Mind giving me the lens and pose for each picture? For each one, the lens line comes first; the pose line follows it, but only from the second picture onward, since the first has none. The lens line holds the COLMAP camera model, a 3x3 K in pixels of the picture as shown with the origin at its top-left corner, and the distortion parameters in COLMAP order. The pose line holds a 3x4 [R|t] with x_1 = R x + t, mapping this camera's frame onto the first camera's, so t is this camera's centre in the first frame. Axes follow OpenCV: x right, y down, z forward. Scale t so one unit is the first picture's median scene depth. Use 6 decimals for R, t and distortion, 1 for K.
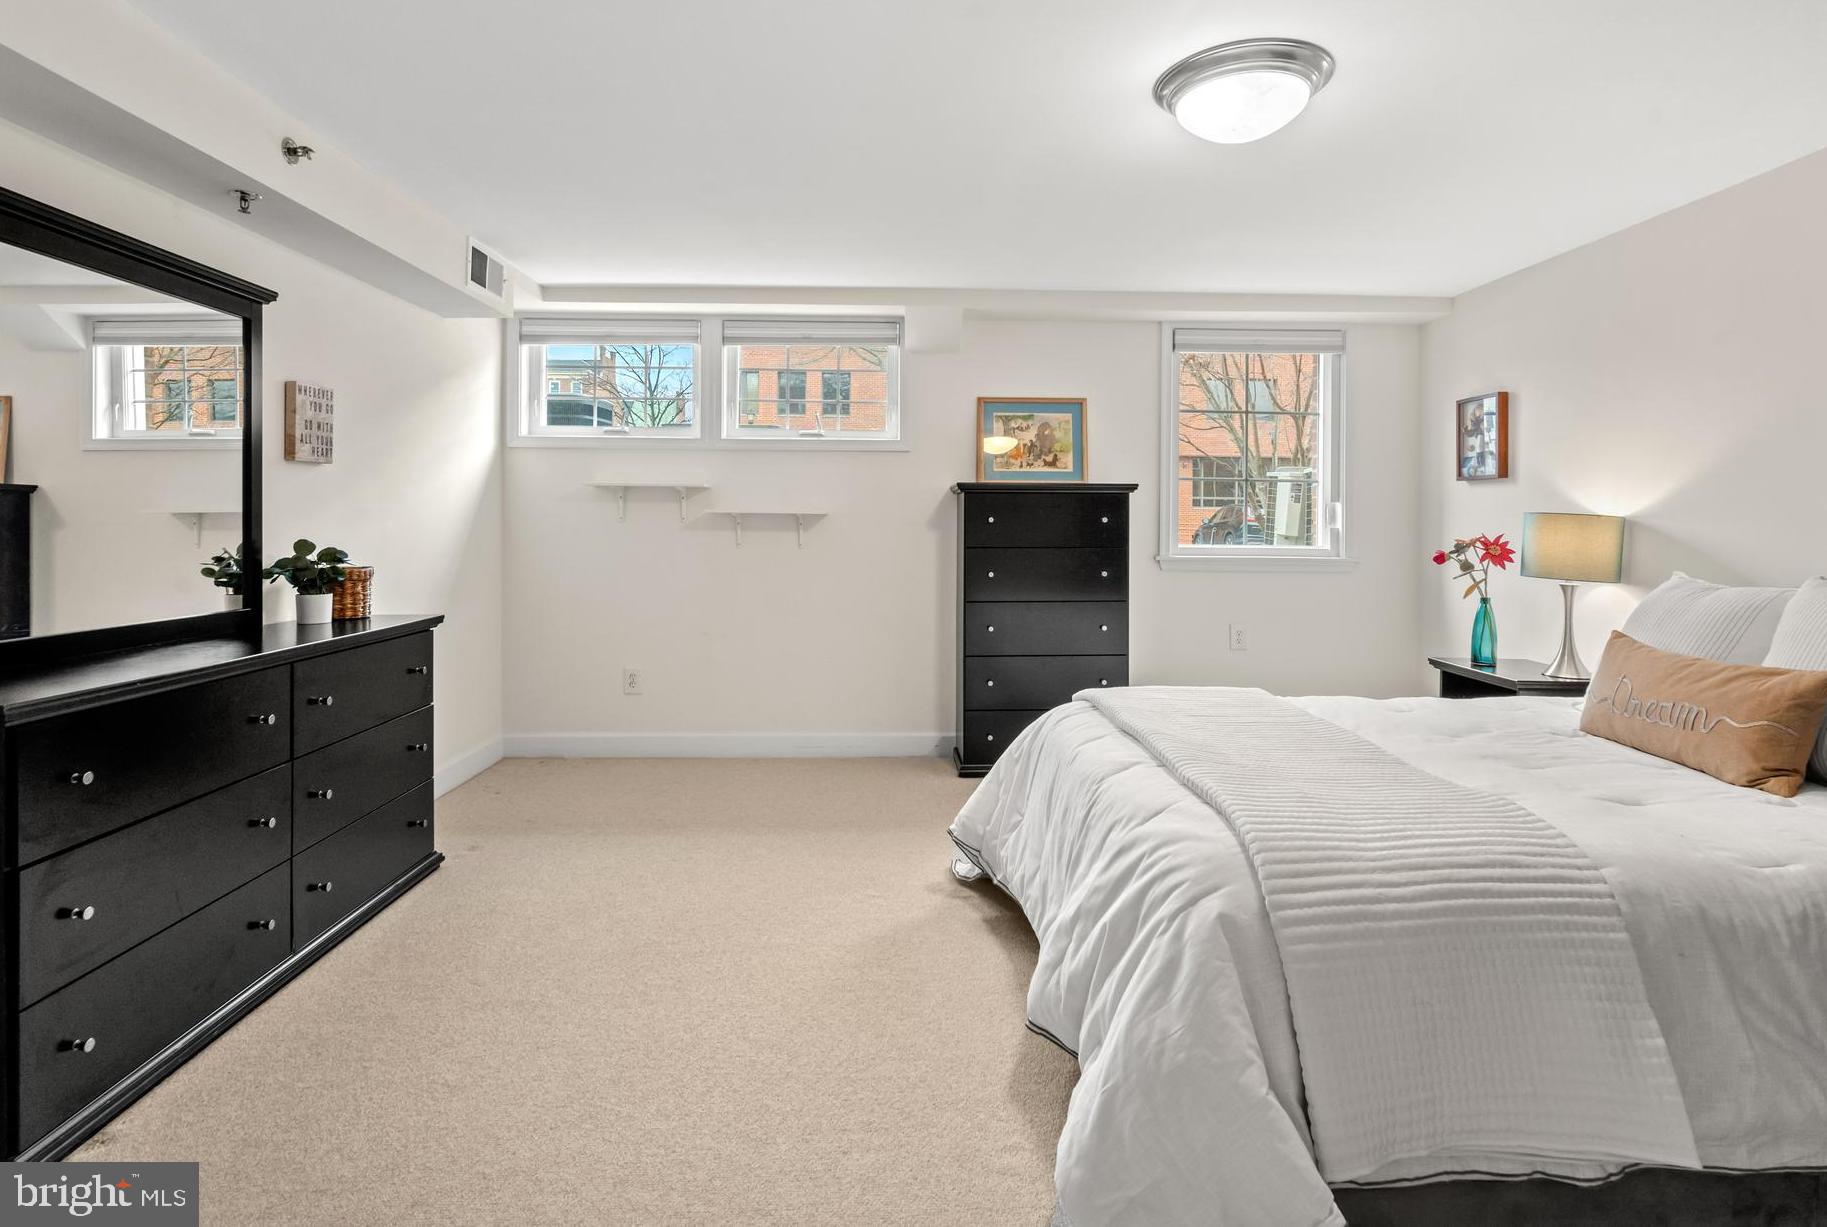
lens RADIAL K [[914.9, 0, 911.8], [0, 914.9, 536.1], [0, 0, 1]] dist [-0.002146, 0.000500]
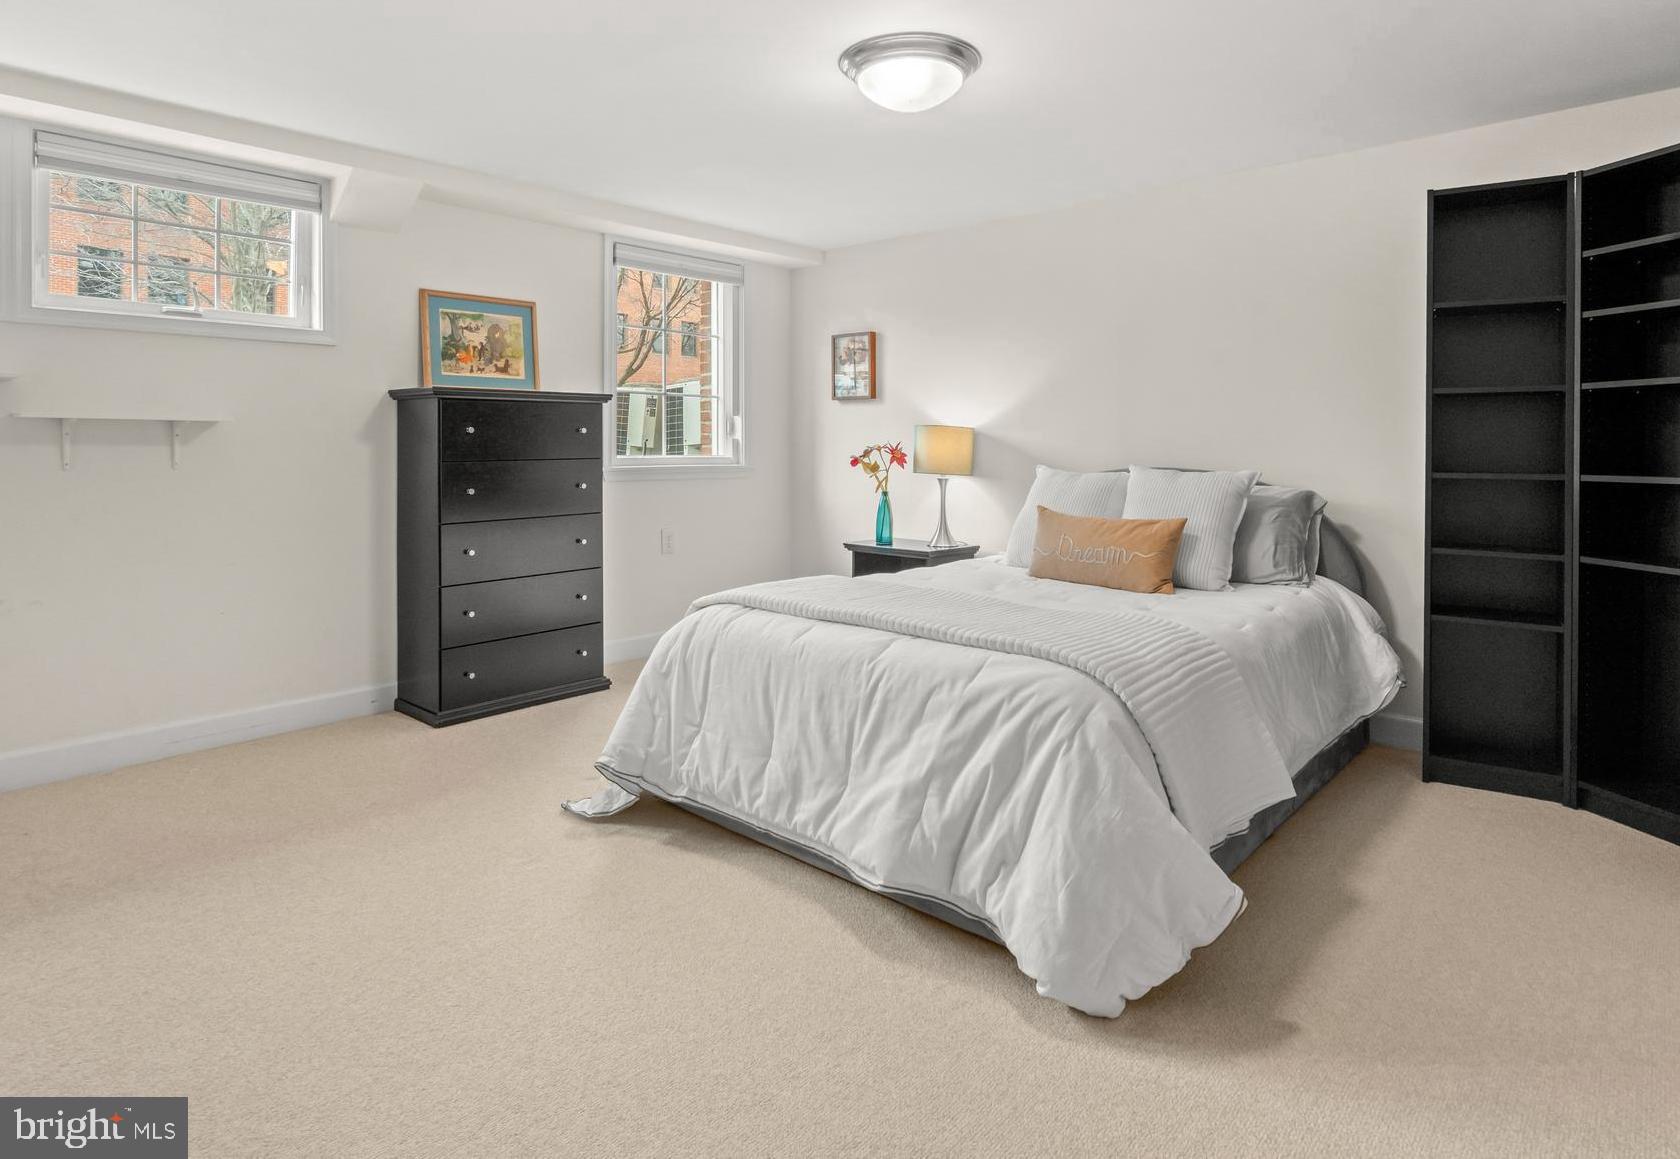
lens RADIAL K [[928.9, 0, 839.7], [0, 928.9, 450.8], [0, 0, 1]] dist [-0.000709, 0.000503]
pose [[0.694588, -0.012757, 0.719295, -0.311740], [0.013407, 0.999899, 0.004787, 0.002739], [-0.719283, 0.006318, 0.694688, 0.118460]]
